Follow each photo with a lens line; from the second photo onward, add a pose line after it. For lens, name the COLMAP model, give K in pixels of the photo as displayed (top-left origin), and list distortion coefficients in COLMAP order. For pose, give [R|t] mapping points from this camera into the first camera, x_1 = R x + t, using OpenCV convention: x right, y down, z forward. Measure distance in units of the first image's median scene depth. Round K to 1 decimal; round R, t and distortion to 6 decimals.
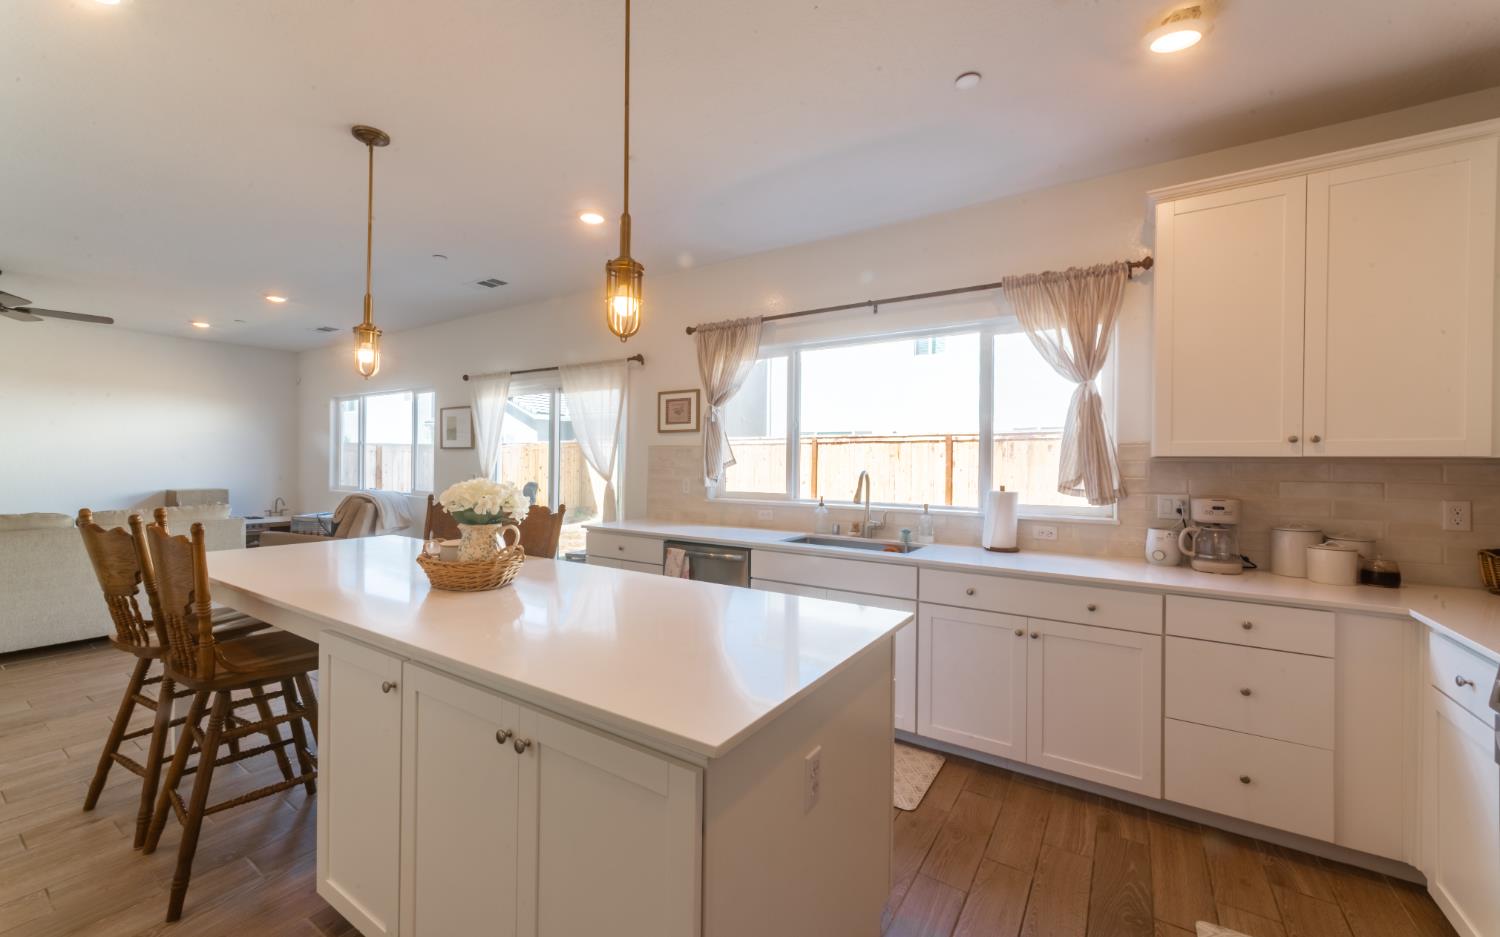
lens RADIAL K [[590.6, 0, 747.2], [0, 590.6, 462.4], [0, 0, 1]] dist [0.003710, 0.000522]
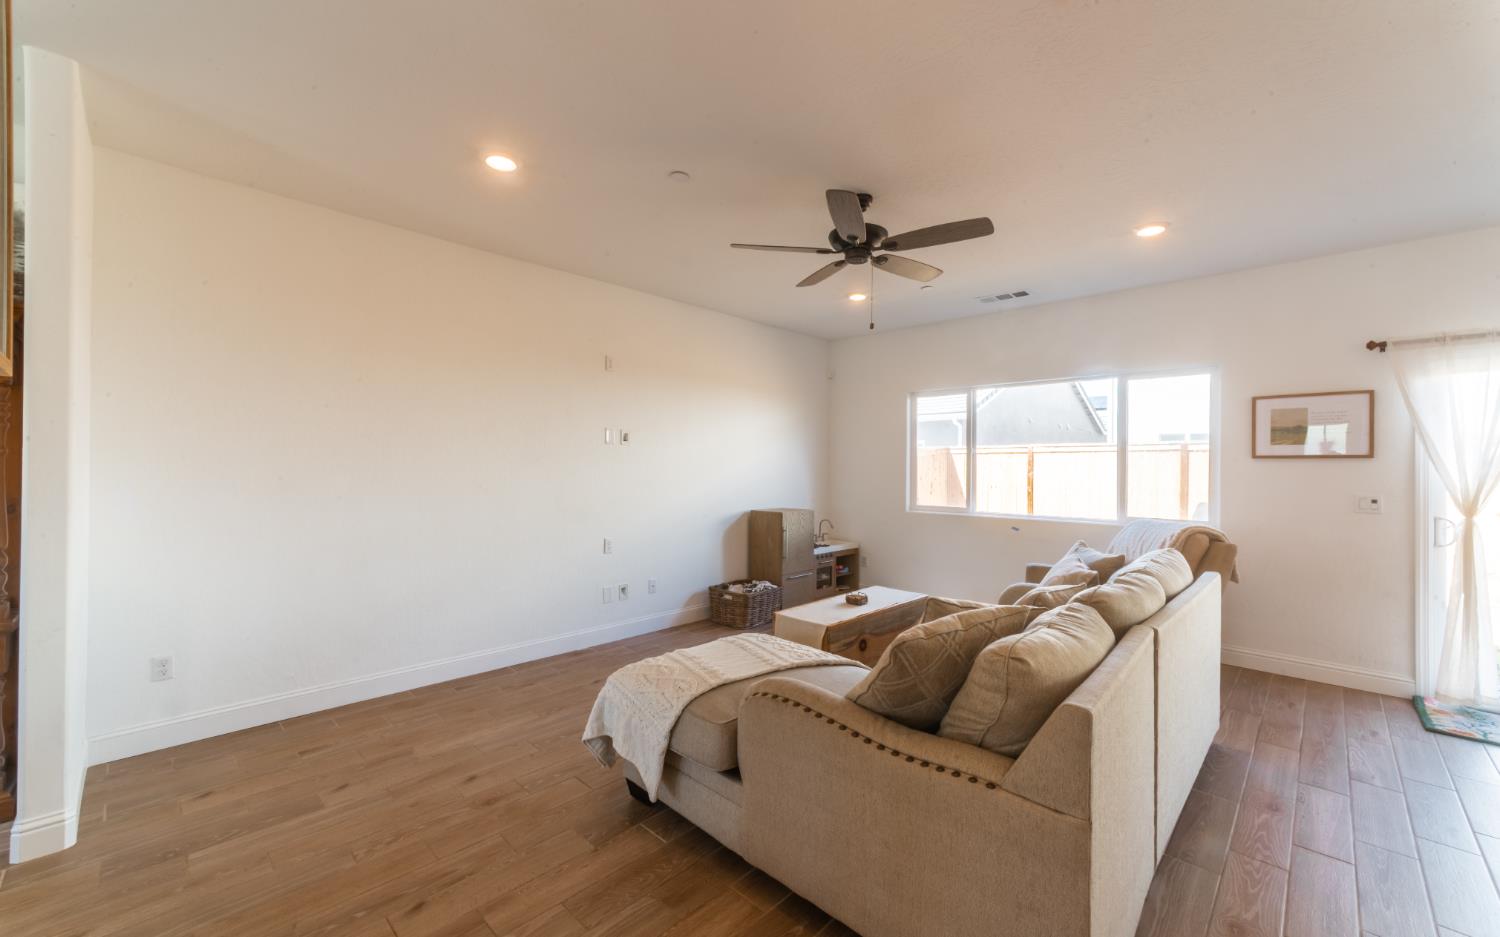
lens RADIAL K [[590.6, 0, 747.3], [0, 590.6, 461.9], [0, 0, 1]] dist [0.003710, 0.000522]
pose [[0.981438, -0.002819, -0.191761, -0.955440], [0.001606, 0.999978, -0.006483, -0.014536], [0.191775, 0.006055, 0.981420, 0.227374]]
